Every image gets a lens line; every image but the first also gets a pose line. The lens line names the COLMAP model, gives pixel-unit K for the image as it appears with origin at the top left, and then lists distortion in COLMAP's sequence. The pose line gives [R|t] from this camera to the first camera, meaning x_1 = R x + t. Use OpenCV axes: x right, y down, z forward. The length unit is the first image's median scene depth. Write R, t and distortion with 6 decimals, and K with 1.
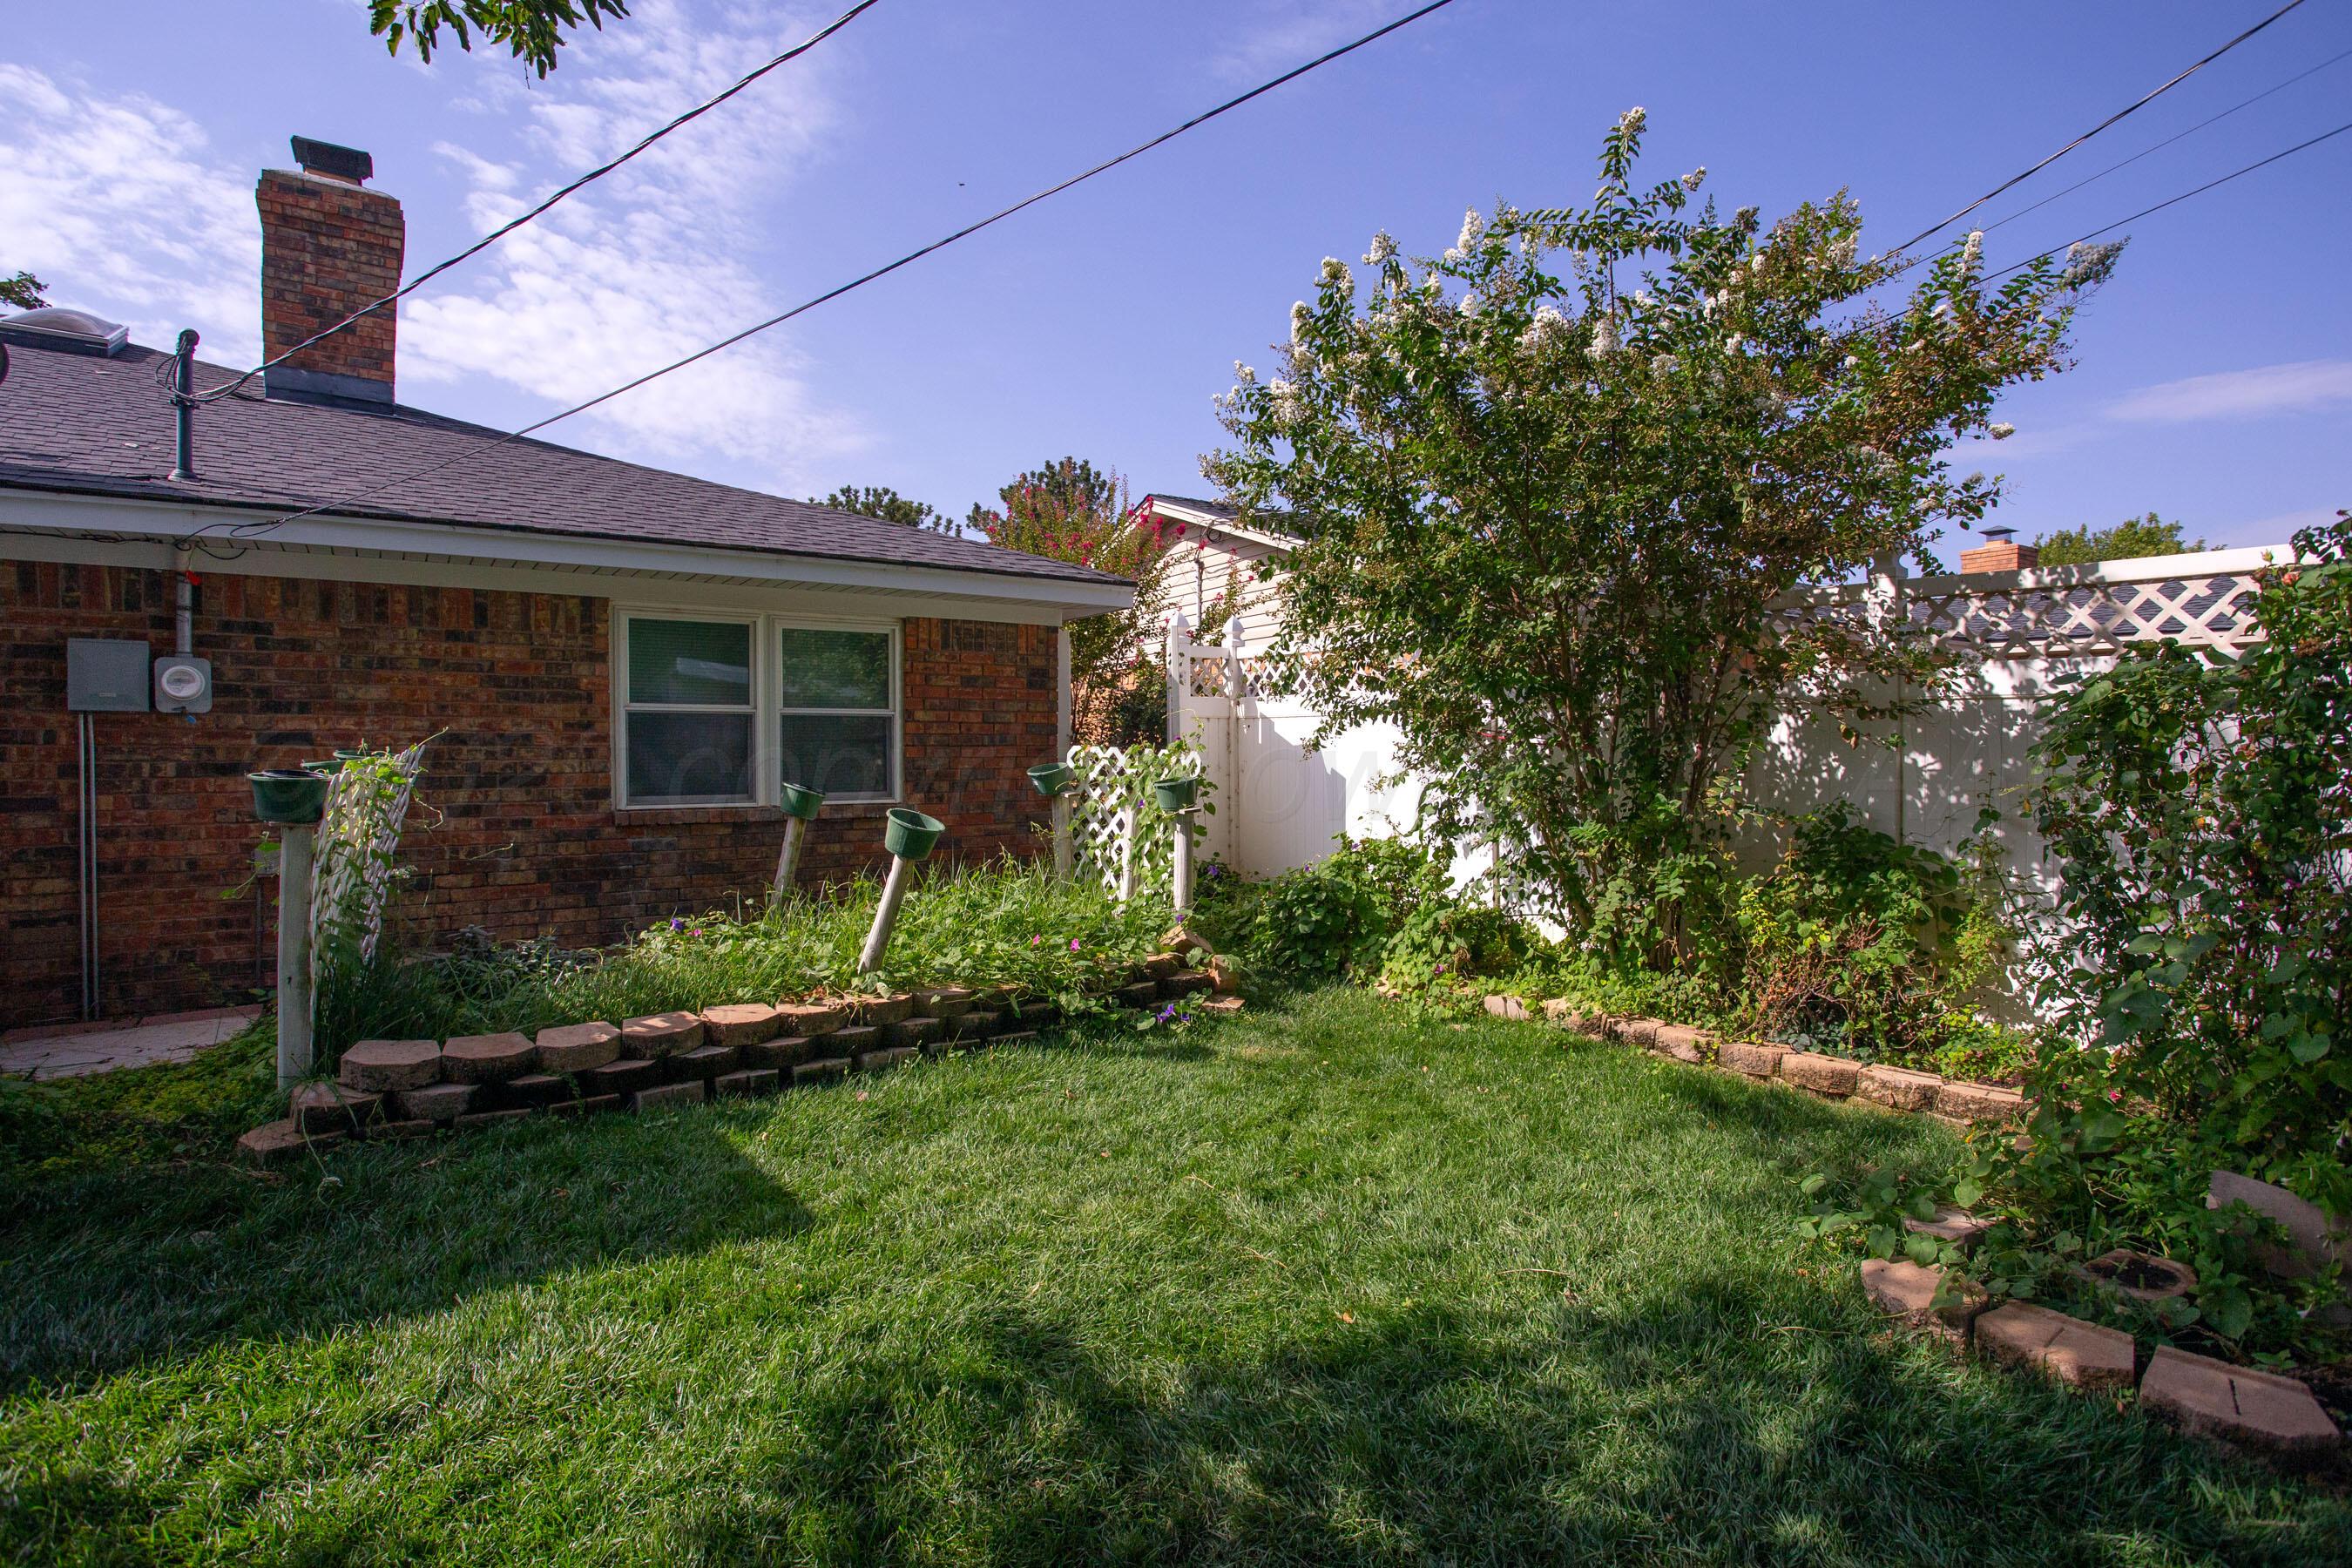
lens RADIAL K [[1192.0, 0, 1194.9], [0, 1192.0, 786.9], [0, 0, 1]] dist [-0.033078, 0.016482]
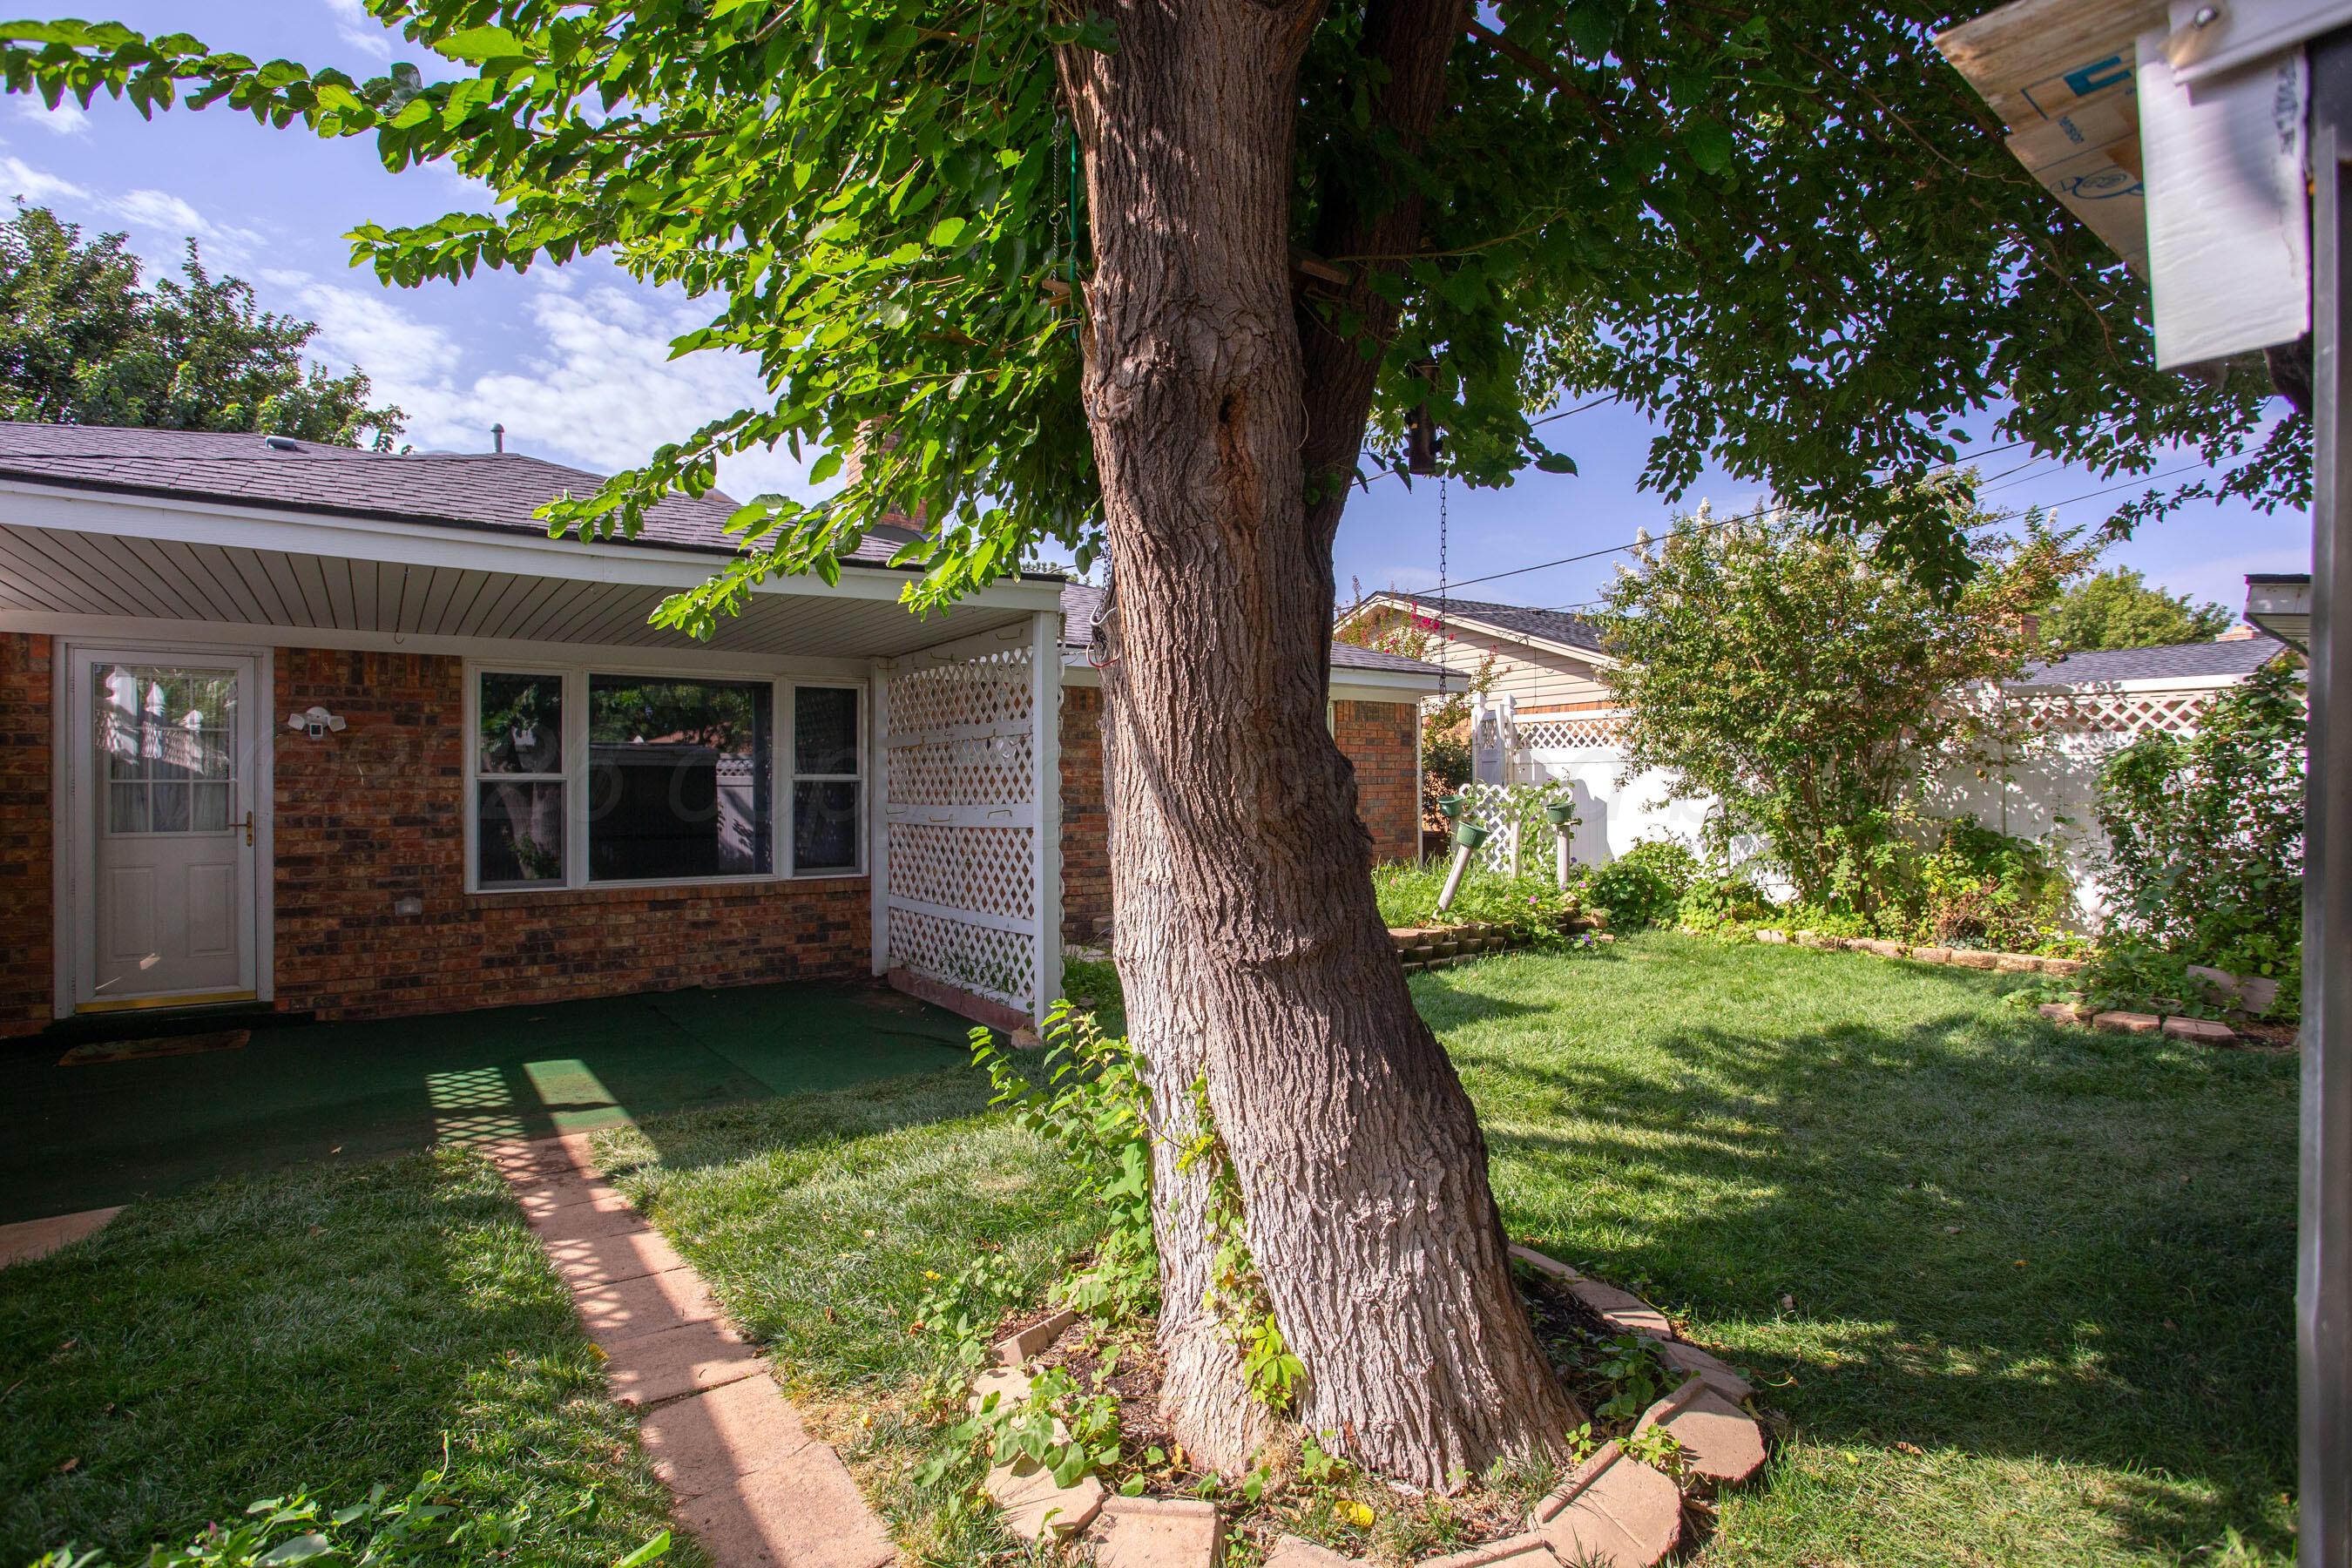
lens RADIAL K [[1192.0, 0, 1160.9], [0, 1192.0, 794.2], [0, 0, 1]] dist [-0.033078, 0.016482]
pose [[0.999944, -0.010393, -0.001779, -0.660362], [0.010356, 0.999753, -0.019648, 0.006824], [0.001983, 0.019629, 0.999805, -0.760626]]
